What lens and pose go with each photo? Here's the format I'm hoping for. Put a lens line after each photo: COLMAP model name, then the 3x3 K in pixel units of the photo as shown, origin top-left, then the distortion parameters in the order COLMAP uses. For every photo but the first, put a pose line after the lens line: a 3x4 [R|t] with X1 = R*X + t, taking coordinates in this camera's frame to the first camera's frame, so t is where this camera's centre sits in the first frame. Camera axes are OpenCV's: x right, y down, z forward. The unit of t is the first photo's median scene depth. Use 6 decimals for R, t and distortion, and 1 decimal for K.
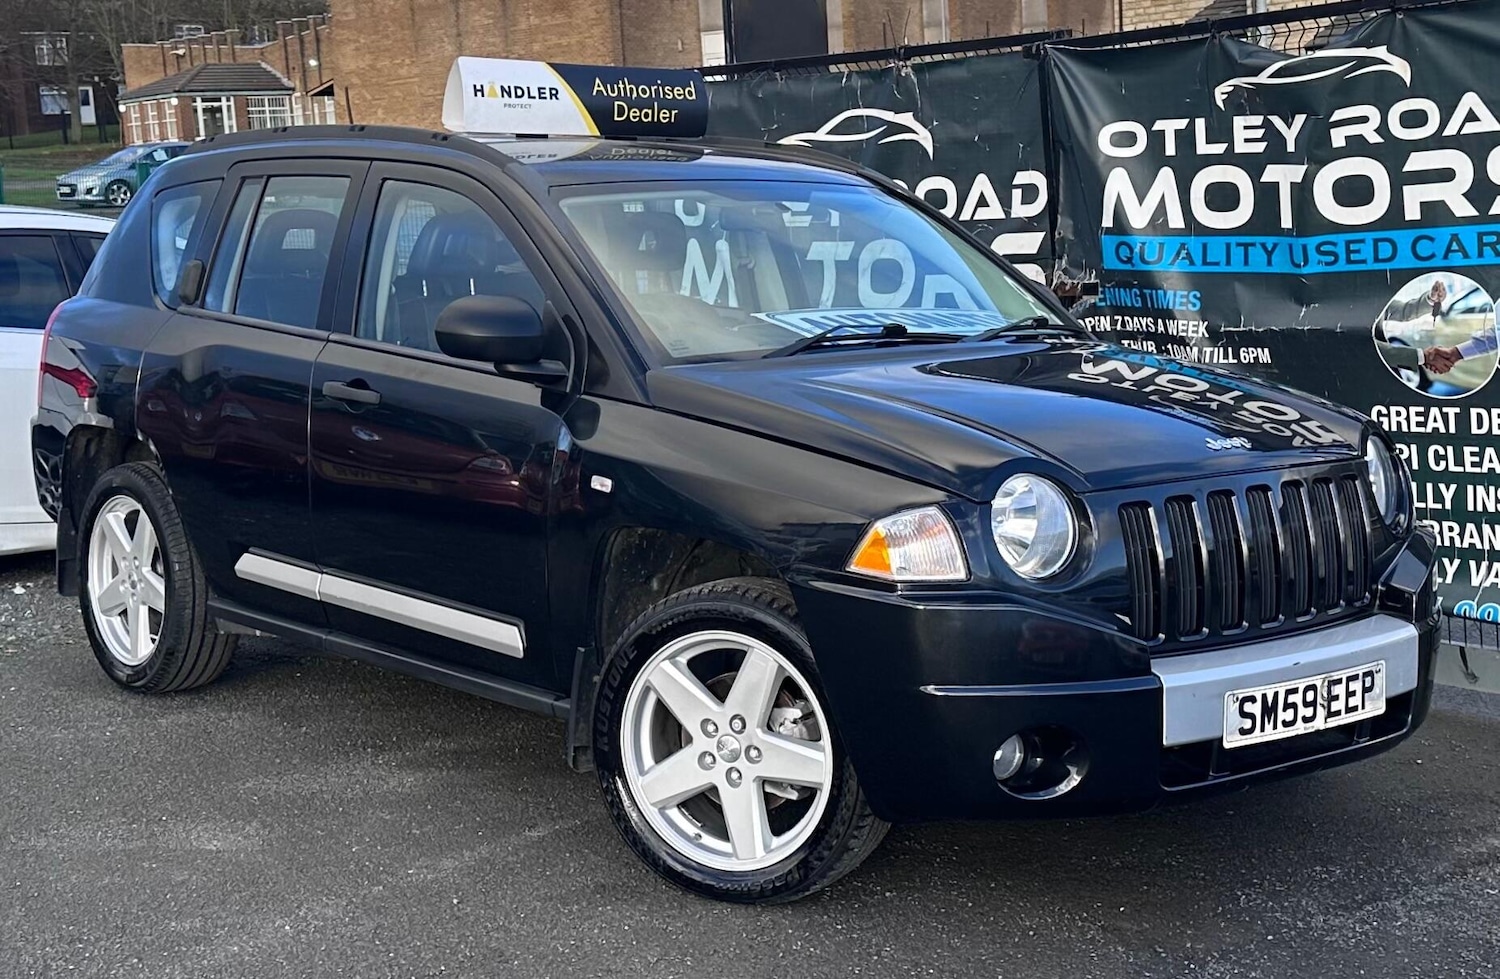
lens RADIAL K [[2320.8, 0, 801.8], [0, 2320.8, 472.6], [0, 0, 1]] dist [0.173970, 0.000000]
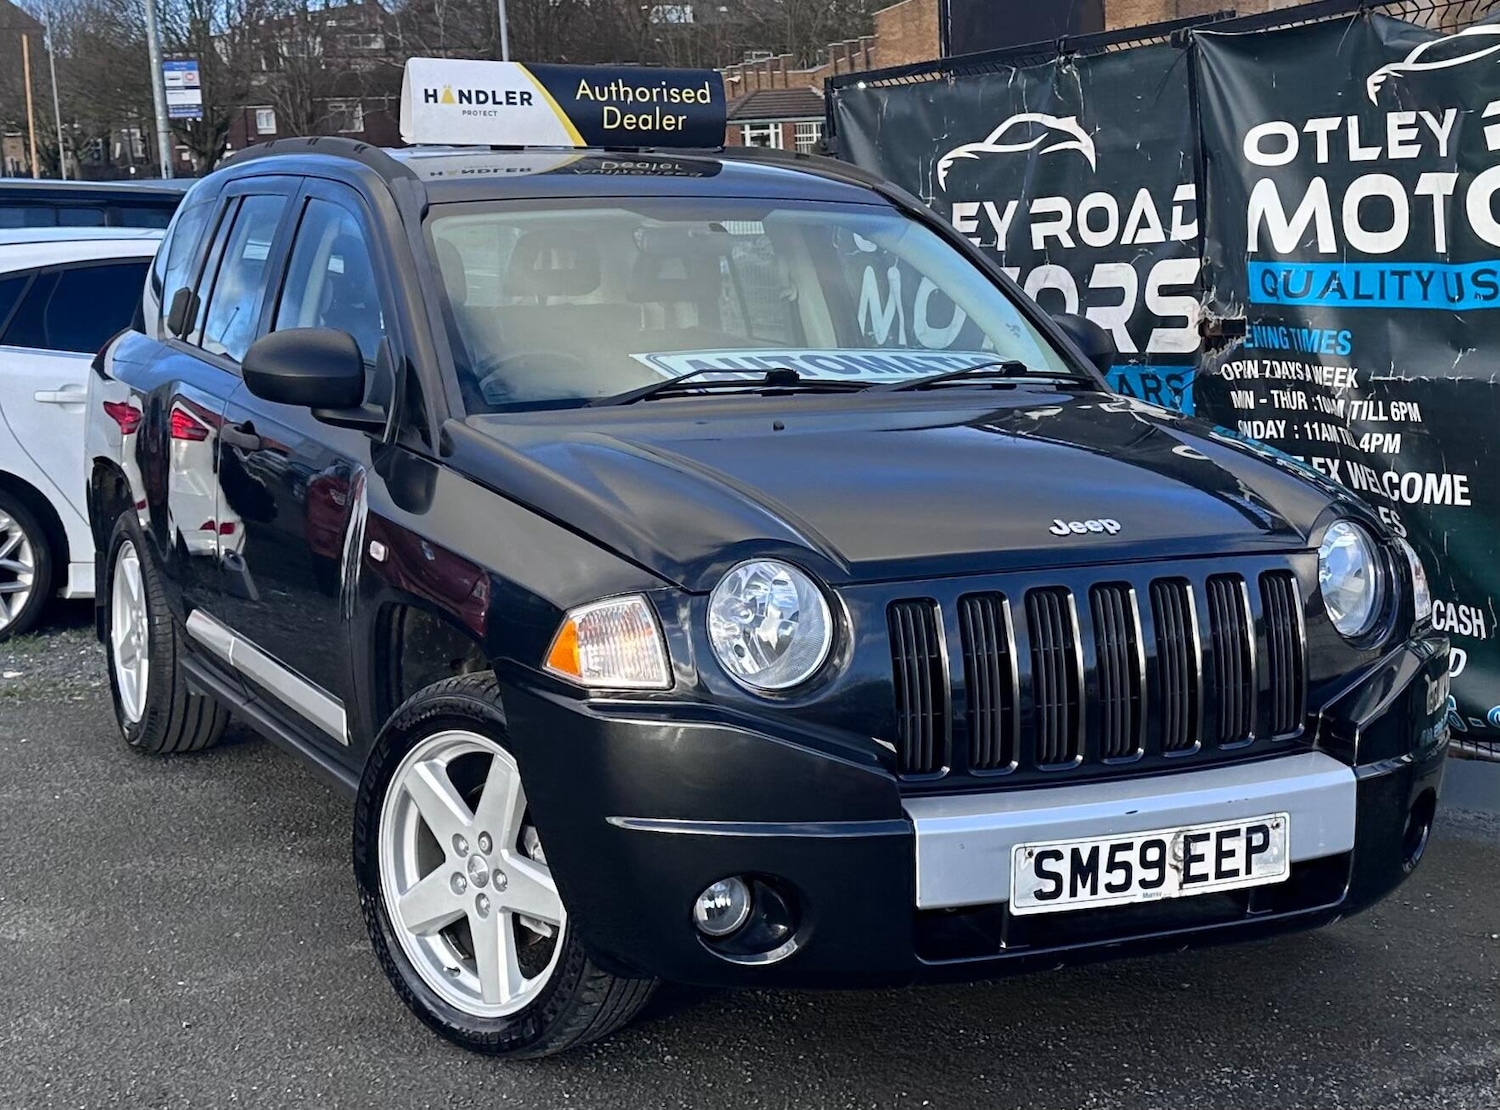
lens RADIAL K [[2395.8, 0, 765.0], [0, 2395.8, 573.9], [0, 0, 1]] dist [0.151622, 0.000000]
pose [[0.964452, 0.036071, -0.261784, 0.221309], [-0.028955, 0.999100, 0.030991, -0.014284], [0.262666, -0.022309, 0.964629, 0.142627]]
